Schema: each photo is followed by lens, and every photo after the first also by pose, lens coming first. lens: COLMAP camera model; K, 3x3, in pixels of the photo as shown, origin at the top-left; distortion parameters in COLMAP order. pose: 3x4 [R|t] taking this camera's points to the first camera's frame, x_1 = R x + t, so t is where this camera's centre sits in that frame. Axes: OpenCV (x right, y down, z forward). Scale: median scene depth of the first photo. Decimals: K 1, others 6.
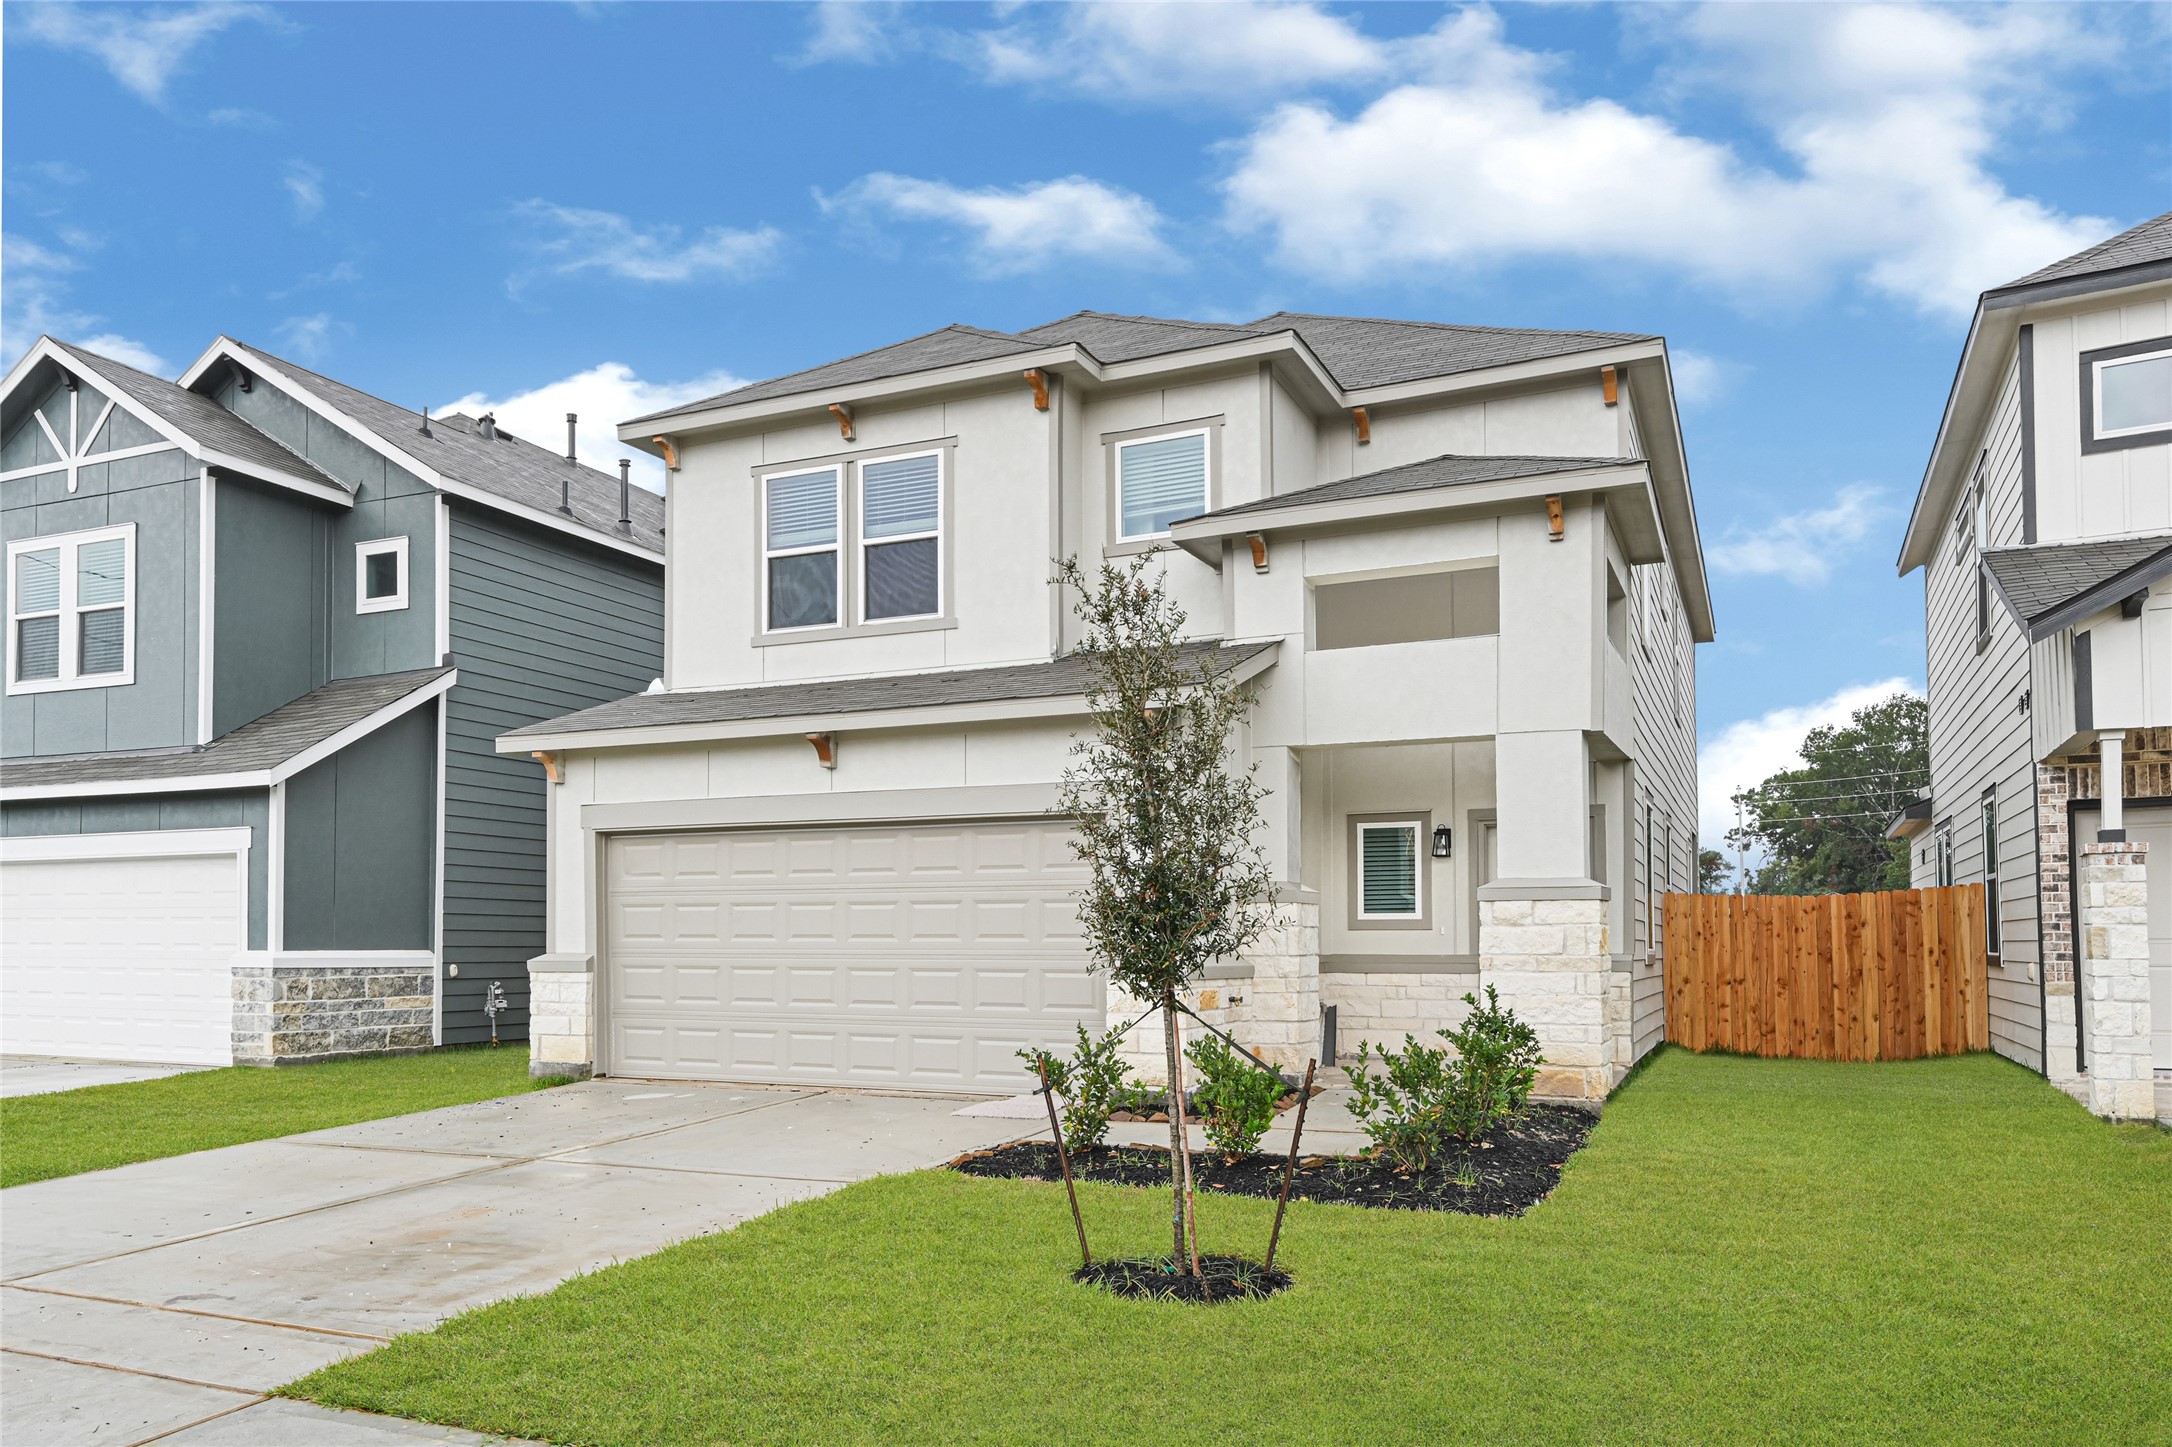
lens RADIAL K [[1520.5, 0, 1086.0], [0, 1520.5, 723.5], [0, 0, 1]] dist [0.007589, 0.004523]
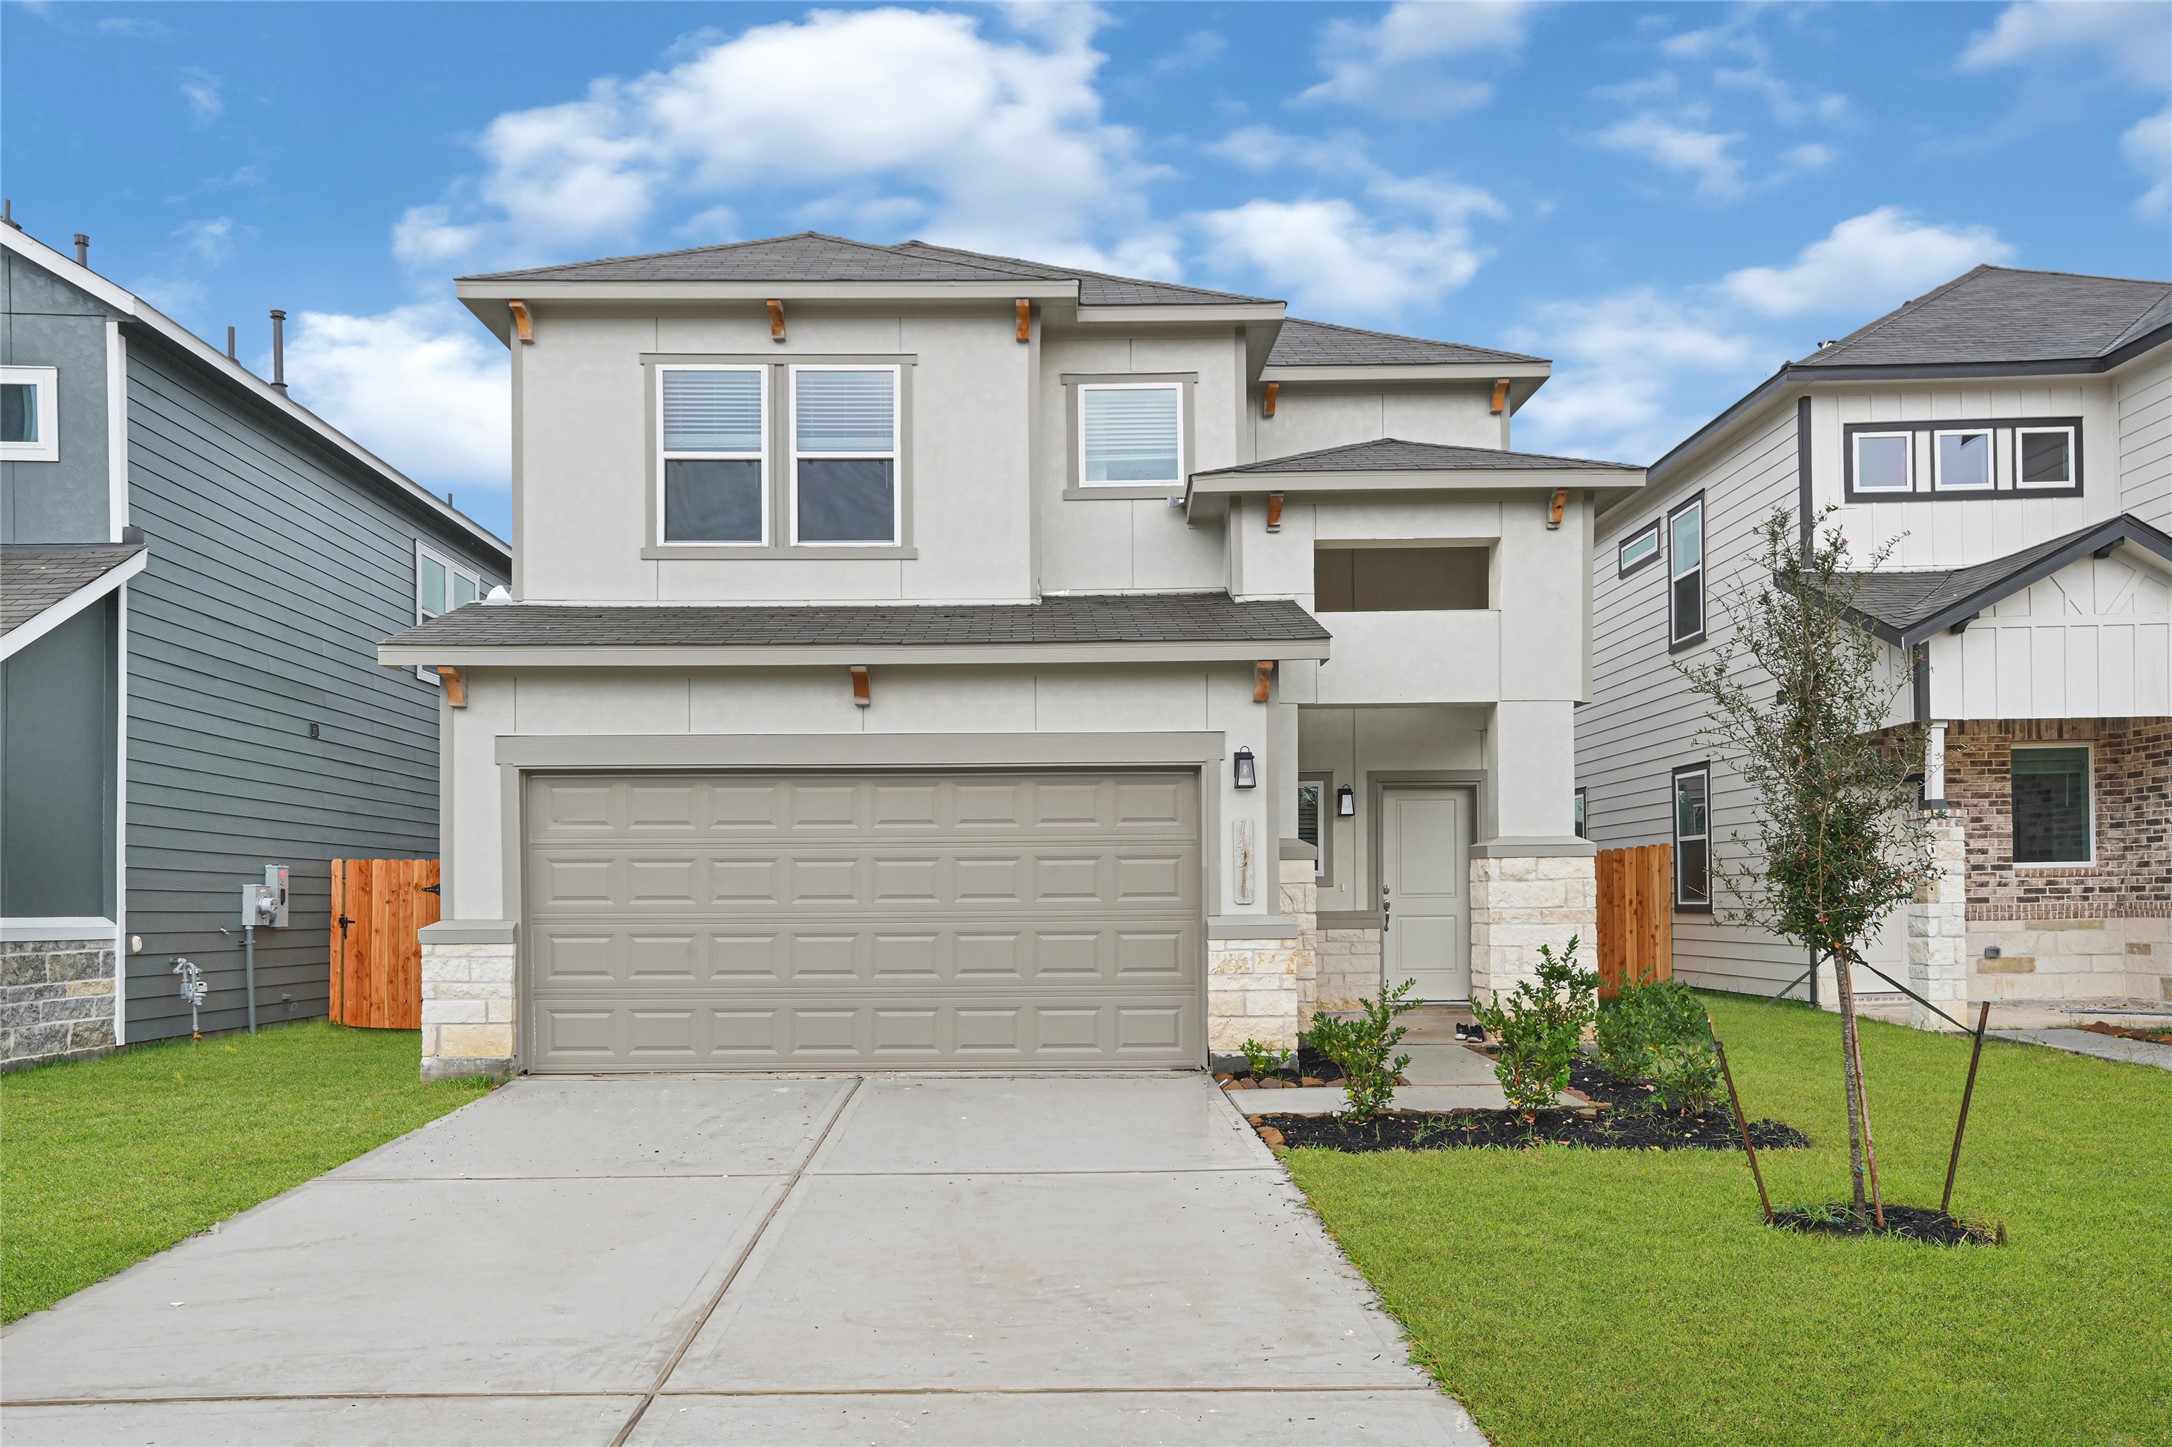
lens RADIAL K [[1483.1, 0, 1081.5], [0, 1483.1, 571.7], [0, 0, 1]] dist [-0.028574, 0.006697]
pose [[0.901863, 0.085251, 0.423528, -0.378111], [-0.052215, 0.994660, -0.089026, 0.020258], [-0.428856, 0.058175, 0.901498, 0.146781]]
